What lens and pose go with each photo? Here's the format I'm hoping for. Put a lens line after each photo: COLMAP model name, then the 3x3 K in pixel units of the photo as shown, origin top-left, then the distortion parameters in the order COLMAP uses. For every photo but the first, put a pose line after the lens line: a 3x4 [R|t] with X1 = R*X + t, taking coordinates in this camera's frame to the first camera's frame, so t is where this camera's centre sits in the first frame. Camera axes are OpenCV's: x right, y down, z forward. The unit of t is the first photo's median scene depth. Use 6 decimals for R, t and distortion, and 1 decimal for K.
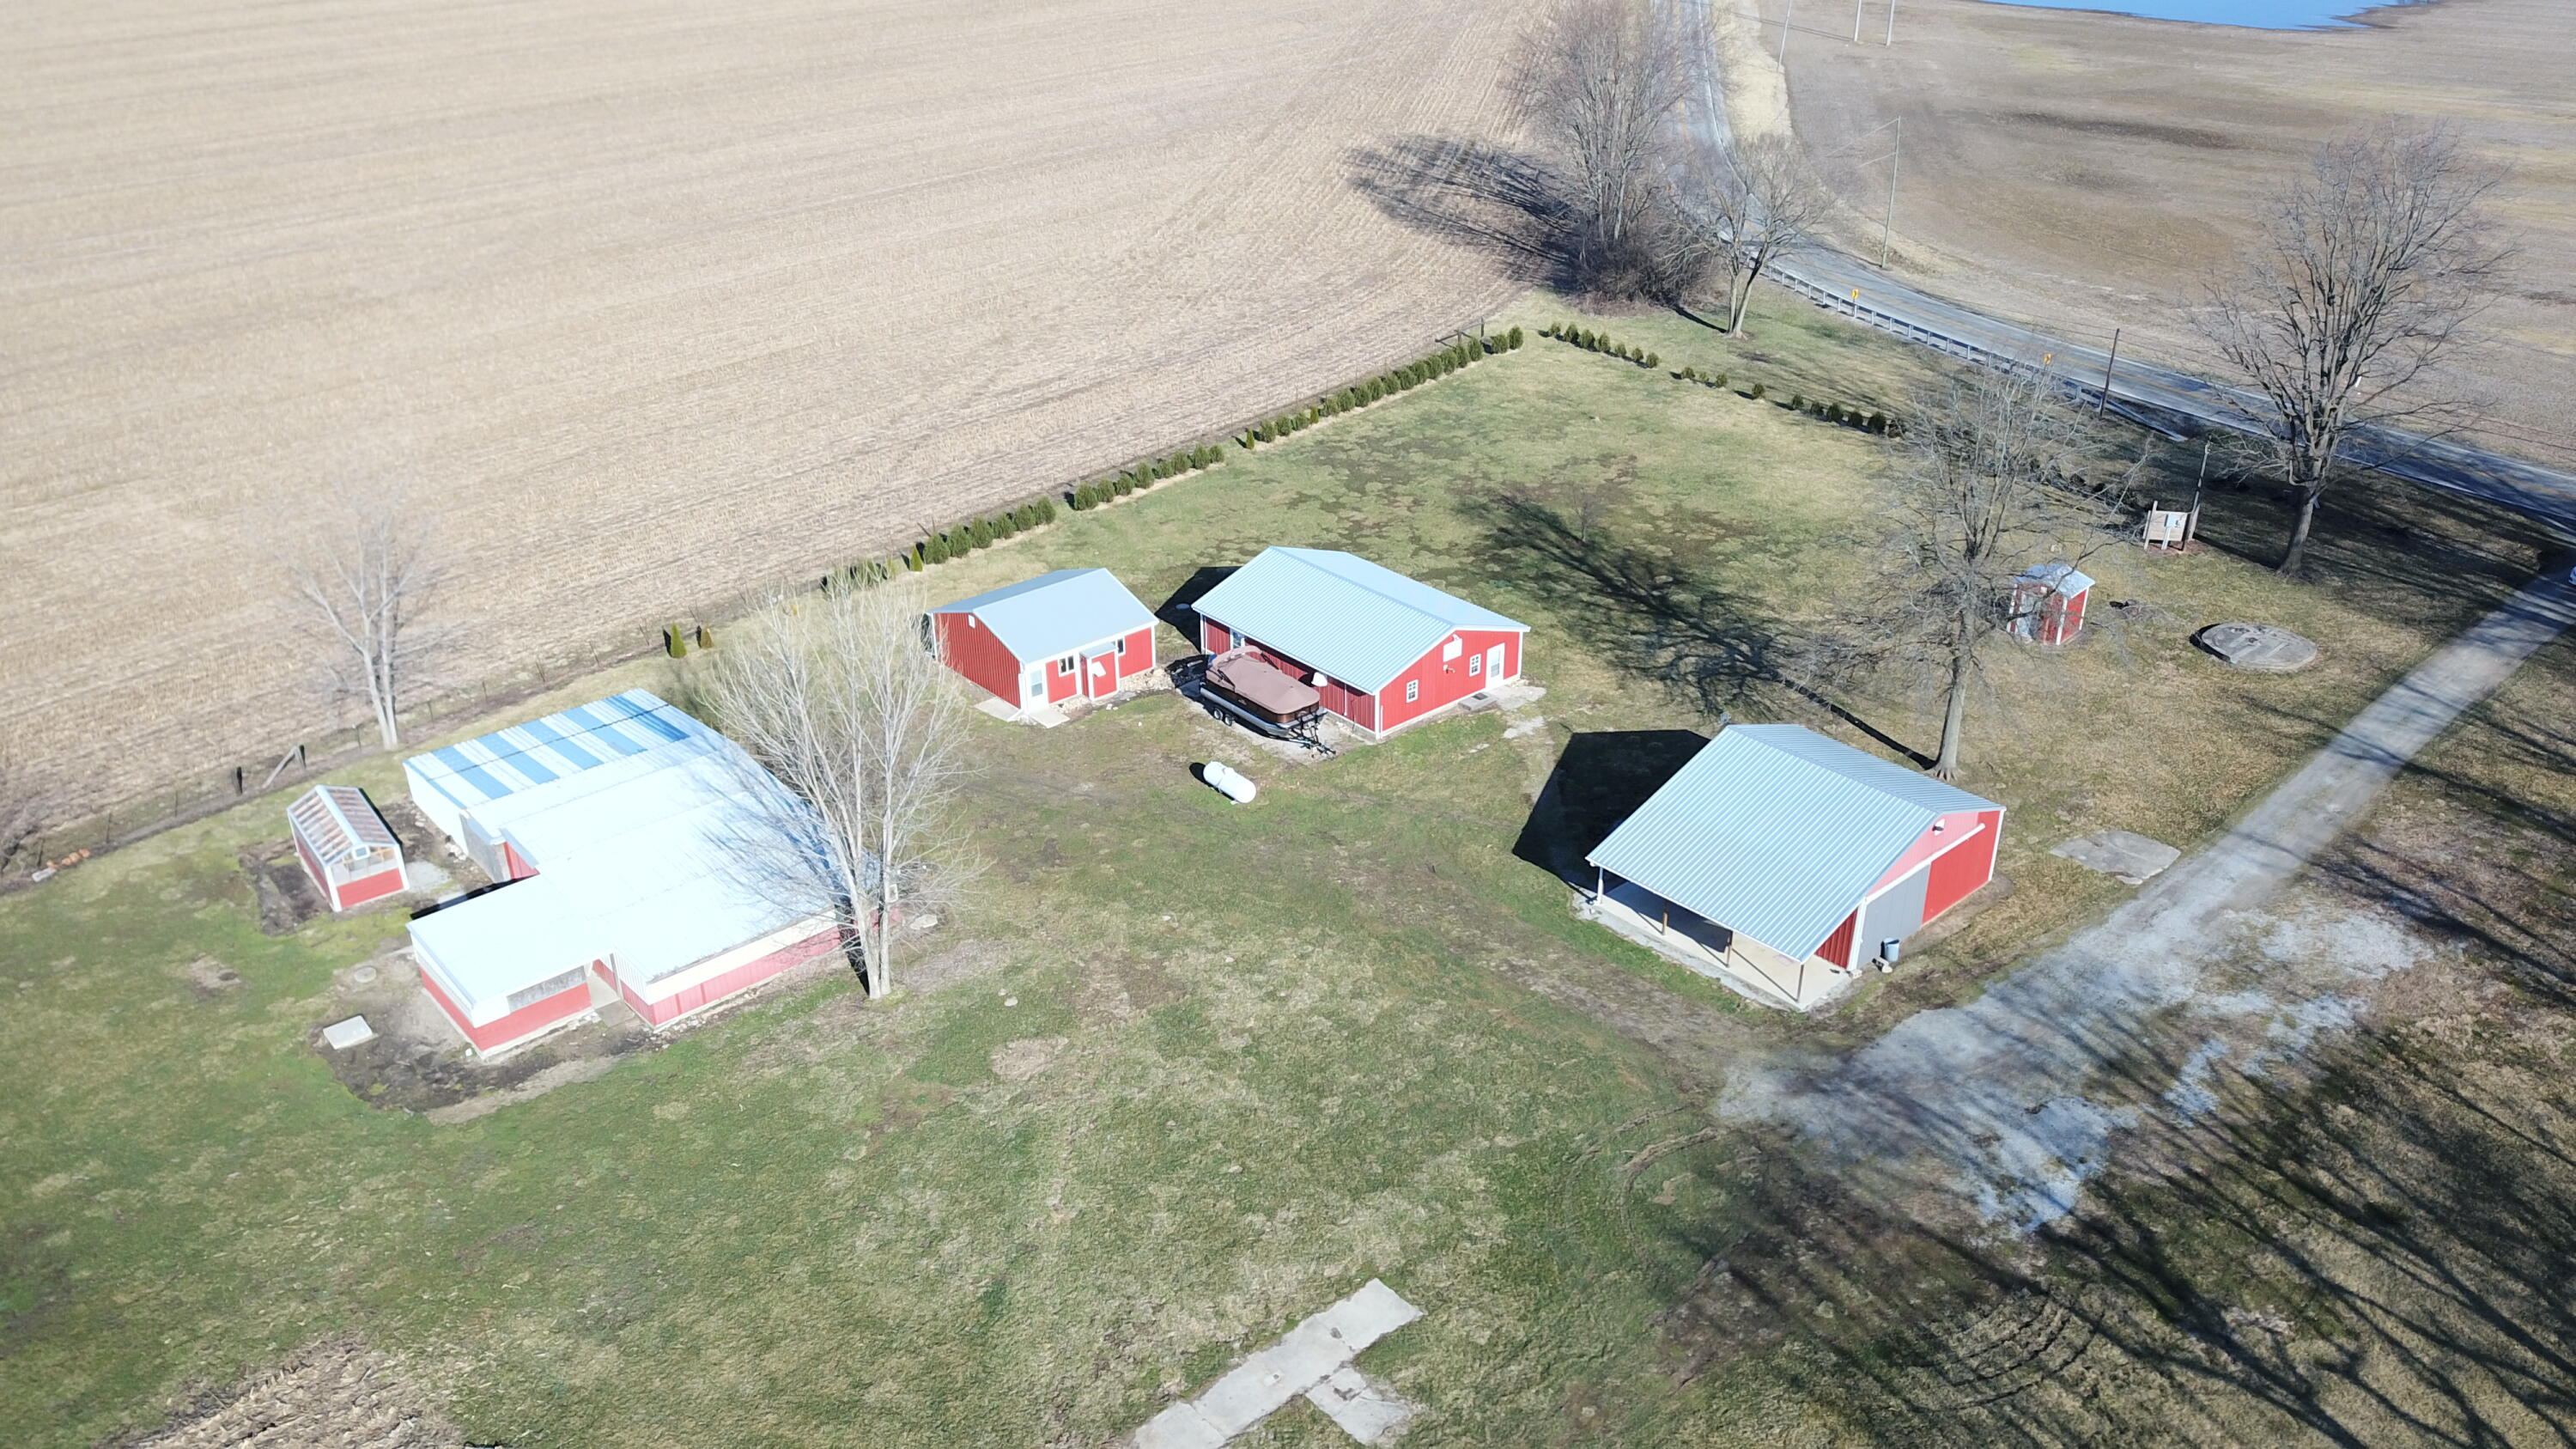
lens RADIAL K [[1963.7, 0, 1285.2], [0, 1963.7, 727.8], [0, 0, 1]] dist [0.033166, -0.028652]
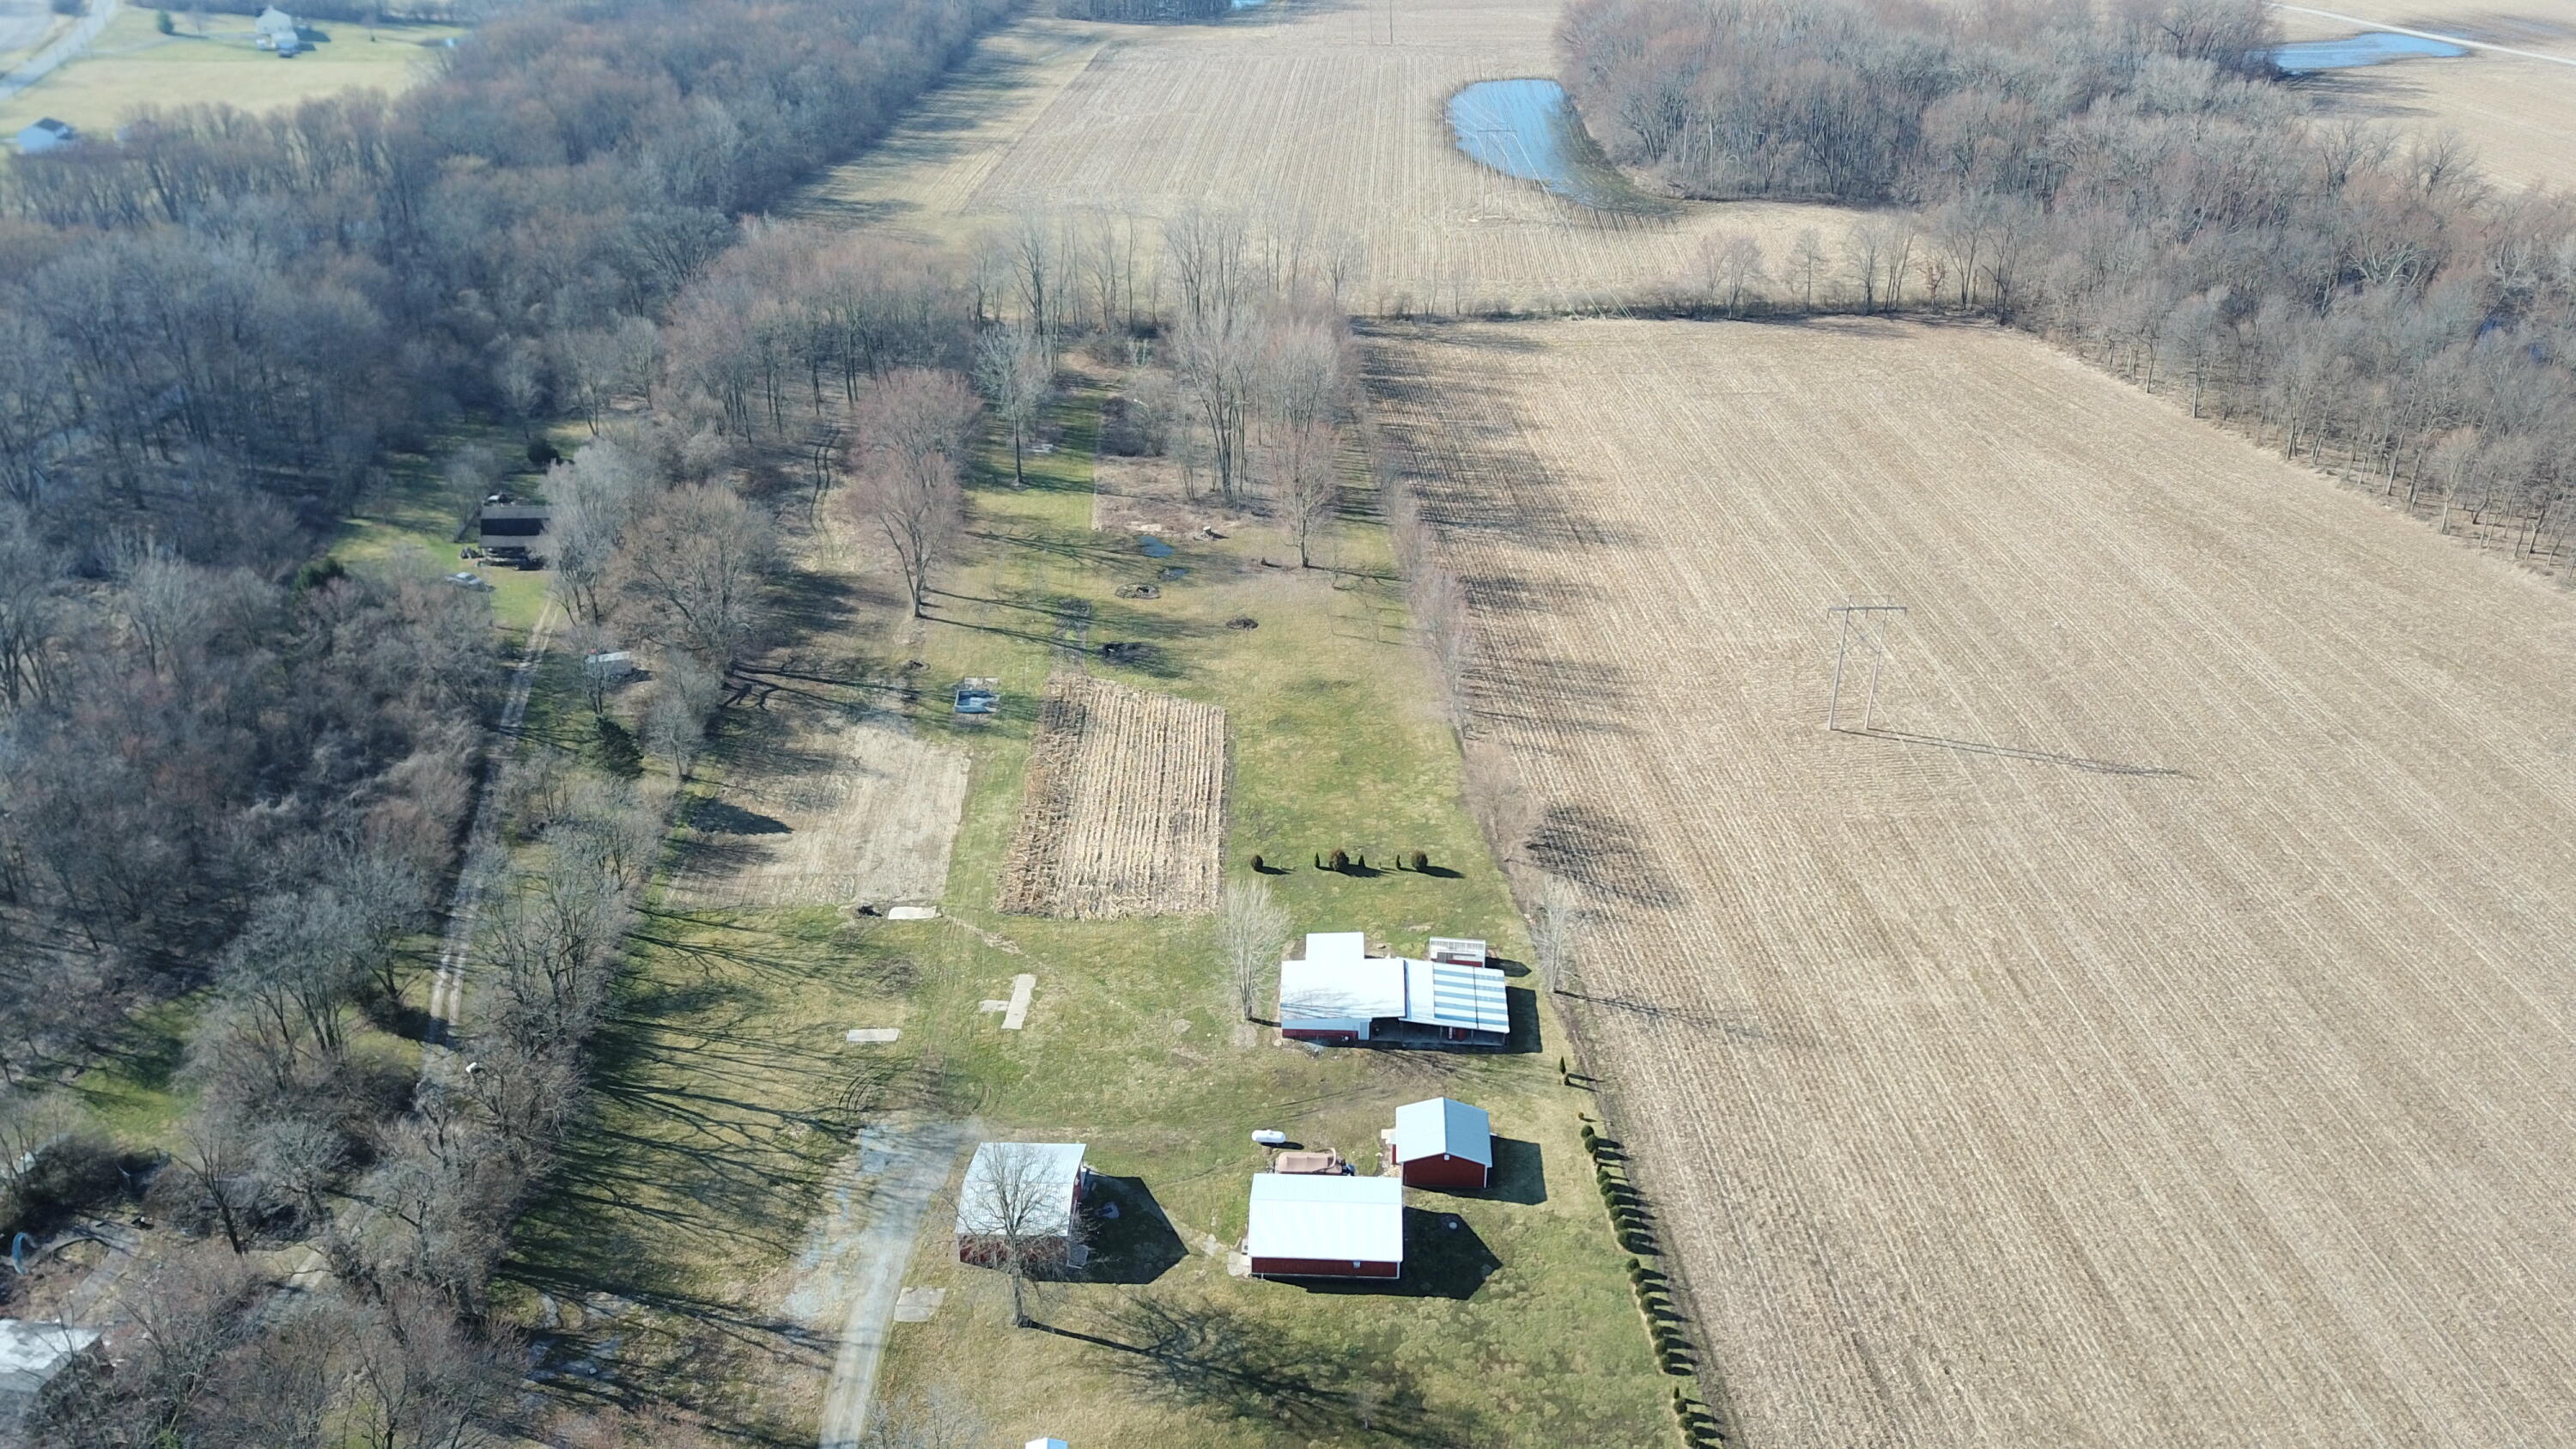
lens RADIAL K [[1963.7, 0, 1299.5], [0, 1963.7, 724.0], [0, 0, 1]] dist [0.033166, -0.028652]
pose [[-0.684557, 0.336666, -0.646558, 1.320311], [-0.335864, 0.641538, 0.689656, -1.952268], [0.646975, 0.689264, -0.326095, 1.553050]]
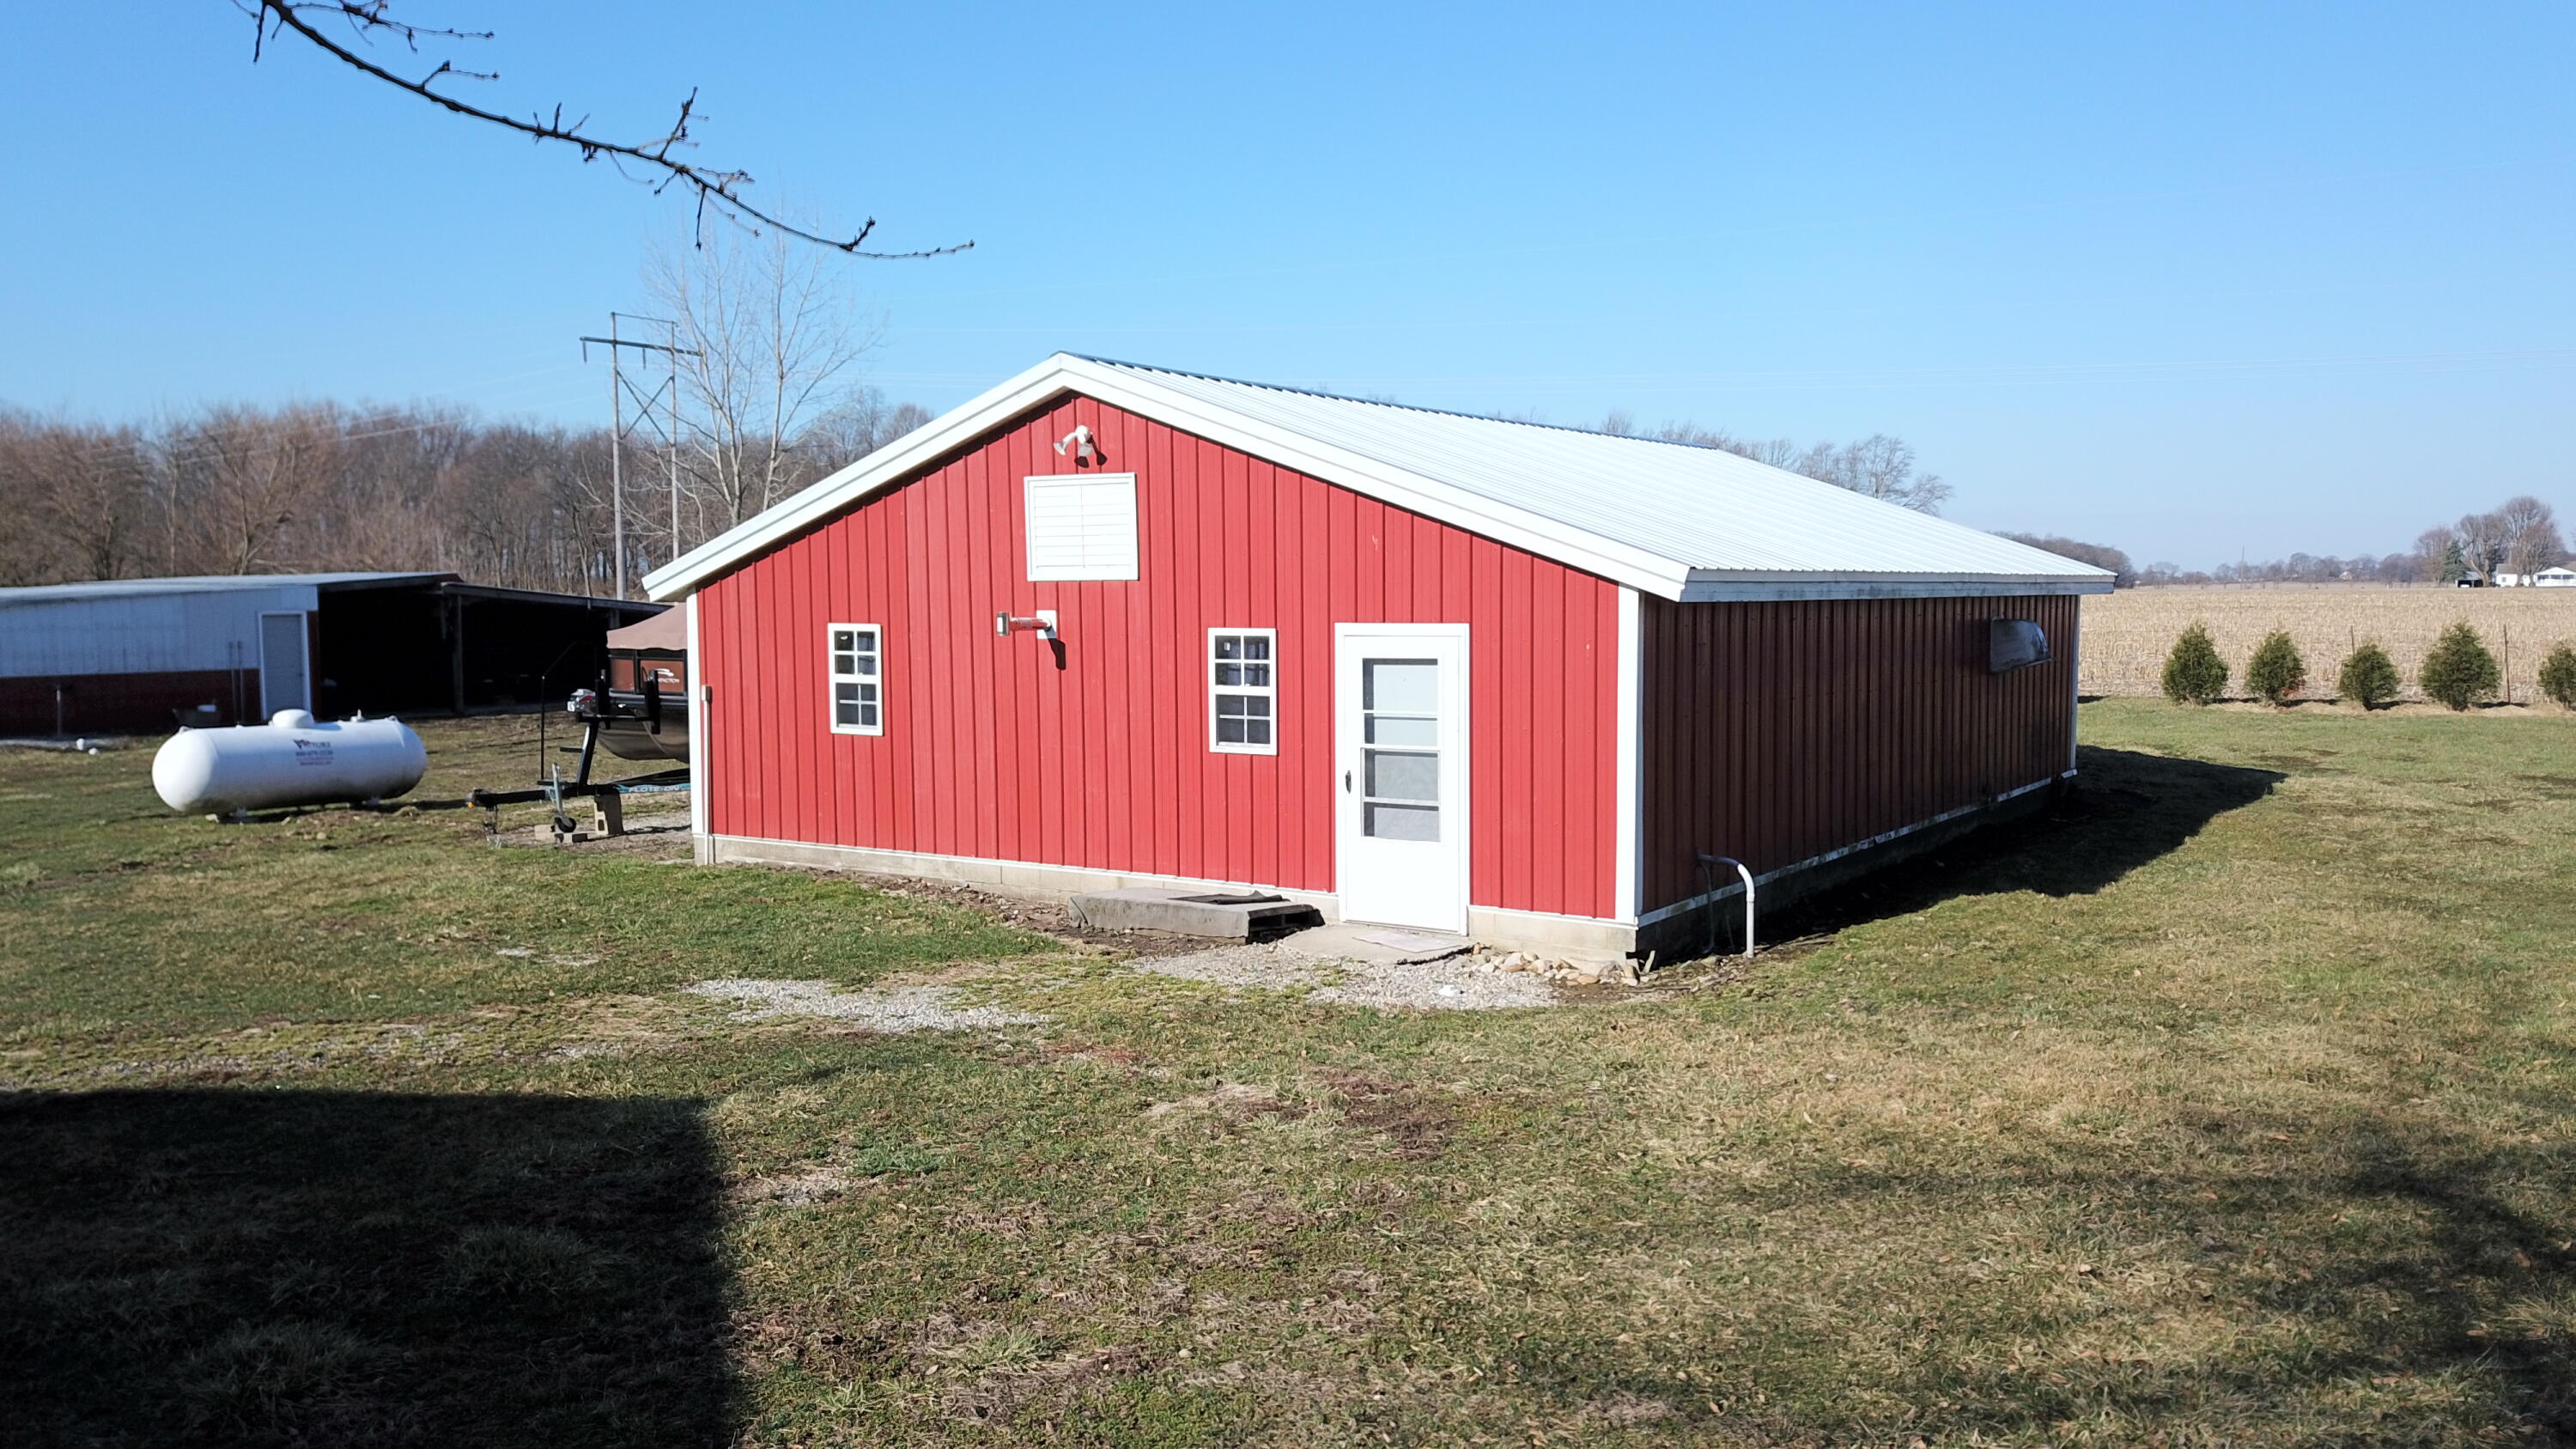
lens RADIAL K [[1876.7, 0, 1302.3], [0, 1876.7, 725.0], [0, 0, 1]] dist [-0.000722, -0.001207]
pose [[0.281379, 0.080582, -0.956207, 0.293748], [-0.431149, 0.900841, -0.050956, -0.028089], [0.857284, 0.426606, 0.288221, 1.146163]]
